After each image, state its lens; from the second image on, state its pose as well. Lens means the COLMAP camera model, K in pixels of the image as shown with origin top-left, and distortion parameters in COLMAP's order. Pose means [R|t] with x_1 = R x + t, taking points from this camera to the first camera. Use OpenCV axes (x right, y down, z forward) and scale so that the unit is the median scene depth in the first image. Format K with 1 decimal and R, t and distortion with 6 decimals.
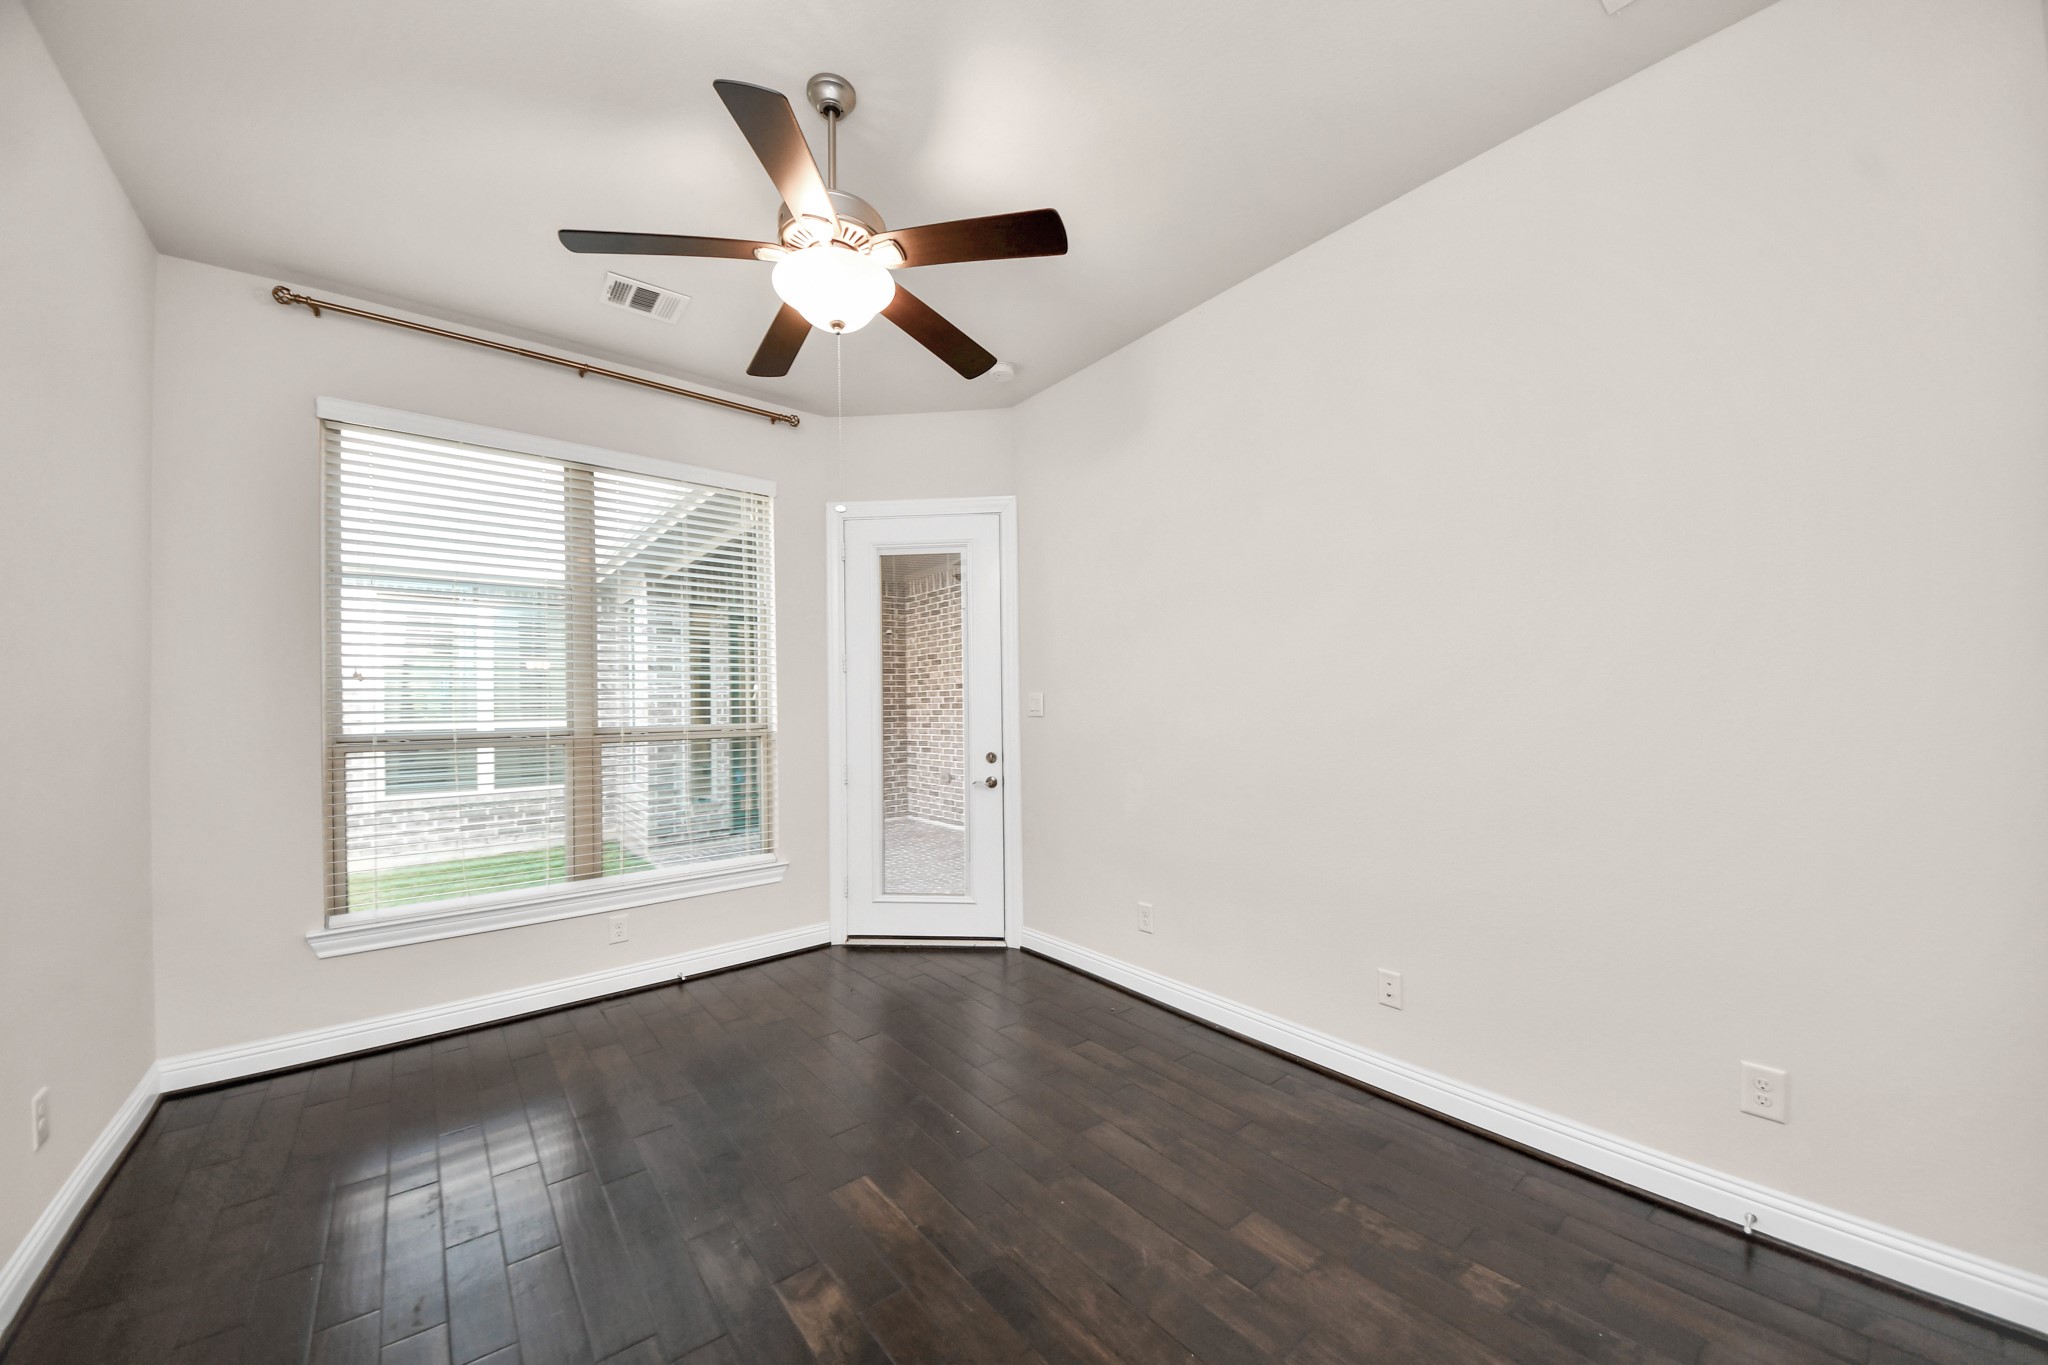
lens RADIAL K [[747.7, 0, 1021.8], [0, 747.7, 695.8], [0, 0, 1]] dist [0.023233, -0.000070]
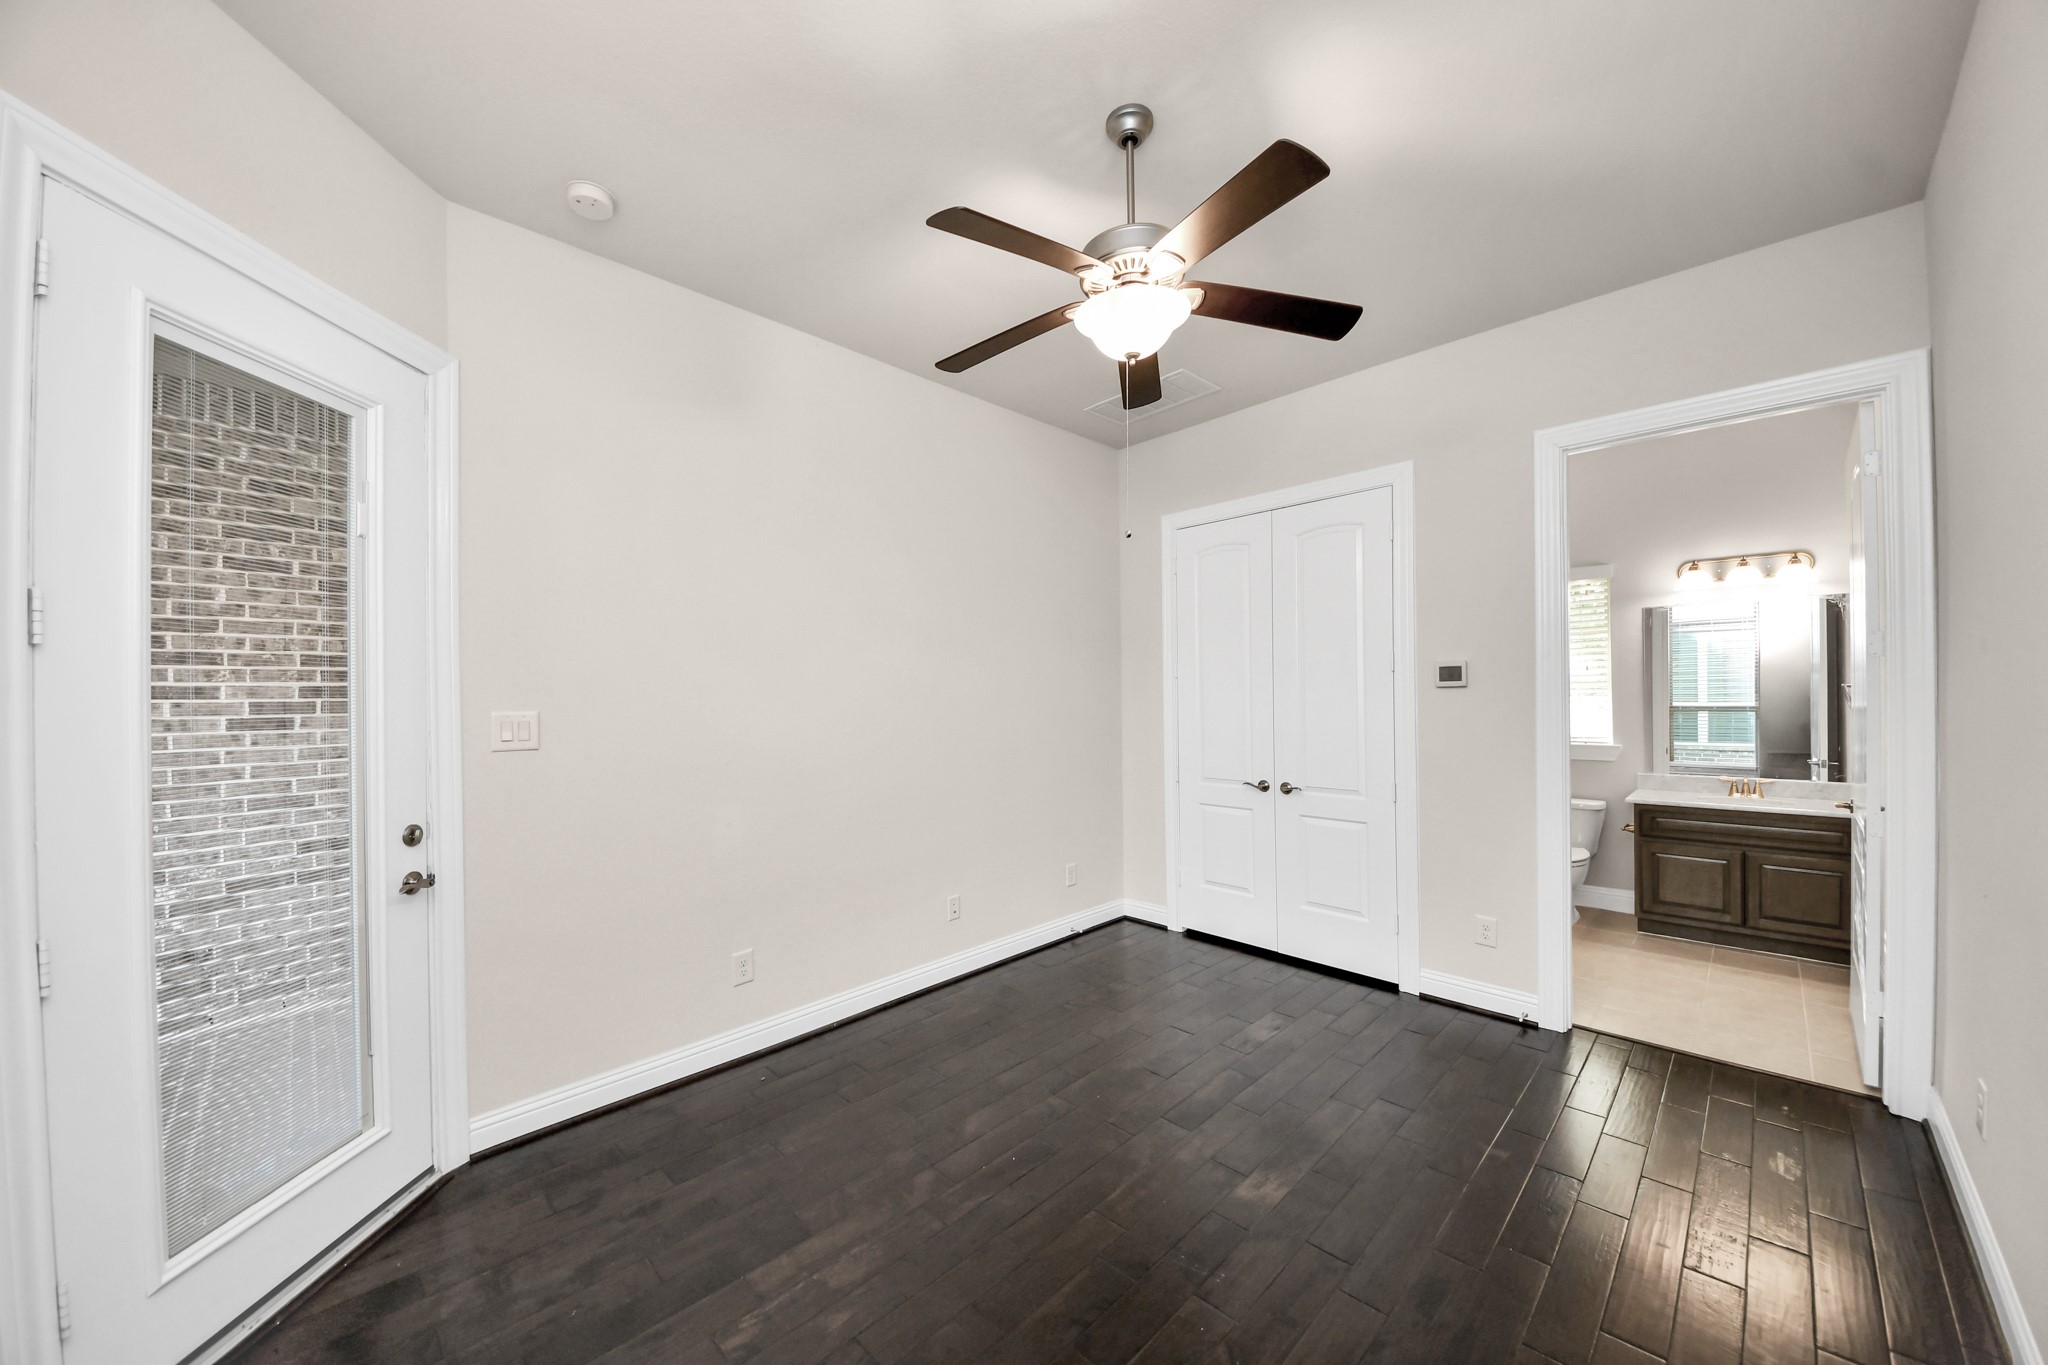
lens RADIAL K [[730.3, 0, 1022.6], [0, 730.3, 698.0], [0, 0, 1]] dist [0.039975, -0.025526]
pose [[-0.086128, -0.000102, 0.996284, -0.592024], [0.007299, 0.999973, 0.000734, -0.009952], [-0.996257, 0.007335, -0.086125, 0.624895]]
